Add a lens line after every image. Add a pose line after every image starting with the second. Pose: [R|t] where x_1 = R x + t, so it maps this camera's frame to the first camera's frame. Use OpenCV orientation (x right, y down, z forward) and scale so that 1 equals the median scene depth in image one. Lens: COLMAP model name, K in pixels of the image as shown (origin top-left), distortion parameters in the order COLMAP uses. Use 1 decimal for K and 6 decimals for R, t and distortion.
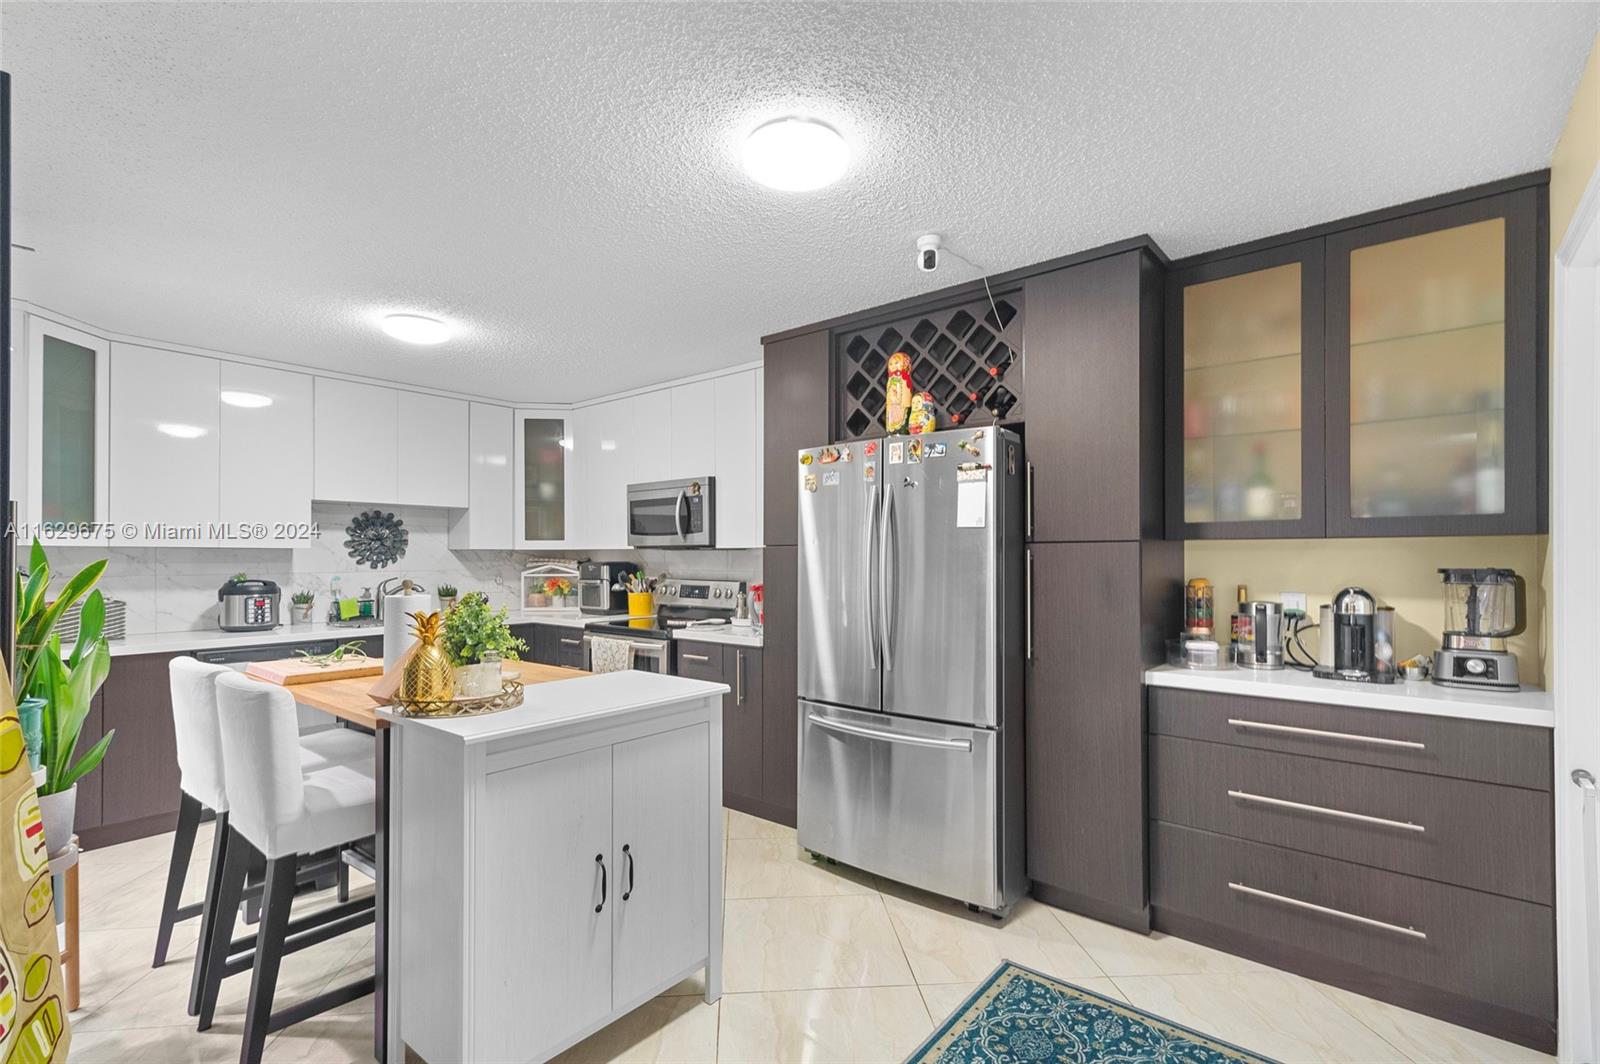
lens RADIAL K [[744.9, 0, 798.0], [0, 744.9, 543.3], [0, 0, 1]] dist [0.016637, -0.002360]
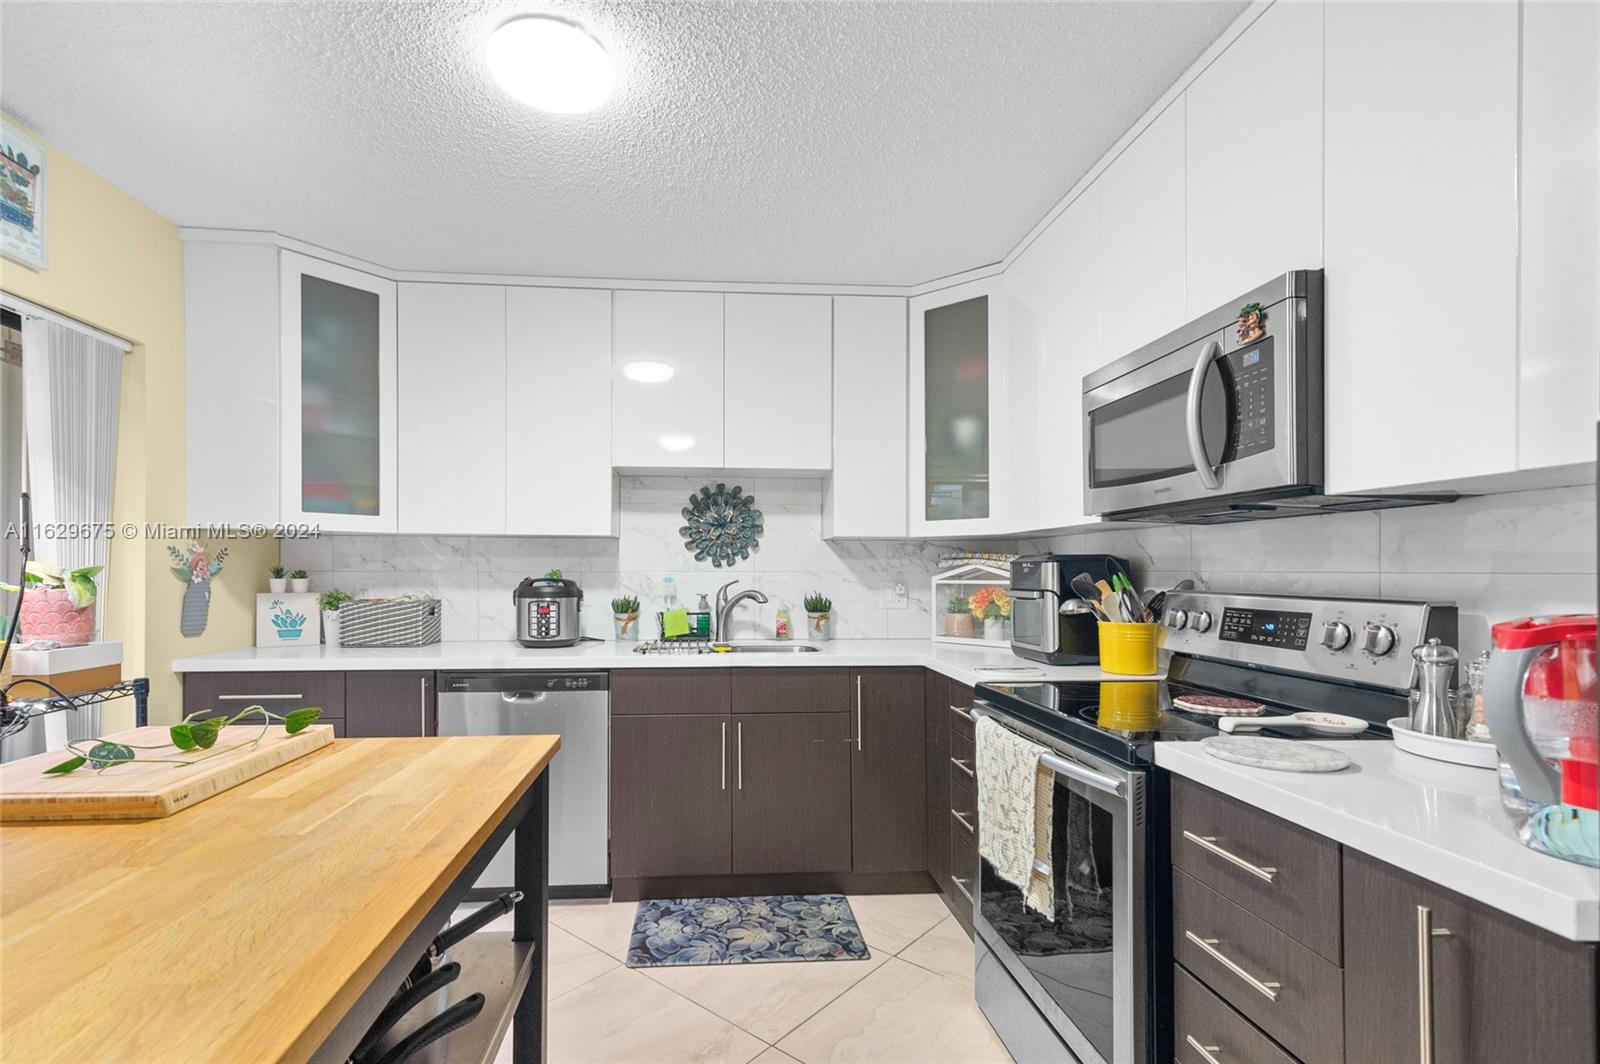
lens RADIAL K [[744.9, 0, 755.4], [0, 744.9, 565.4], [0, 0, 1]] dist [0.016637, -0.002360]
pose [[0.694524, -0.002978, -0.719464, -0.045044], [0.008145, 0.999960, 0.003724, 0.030533], [0.719424, -0.008446, 0.694520, 0.556104]]
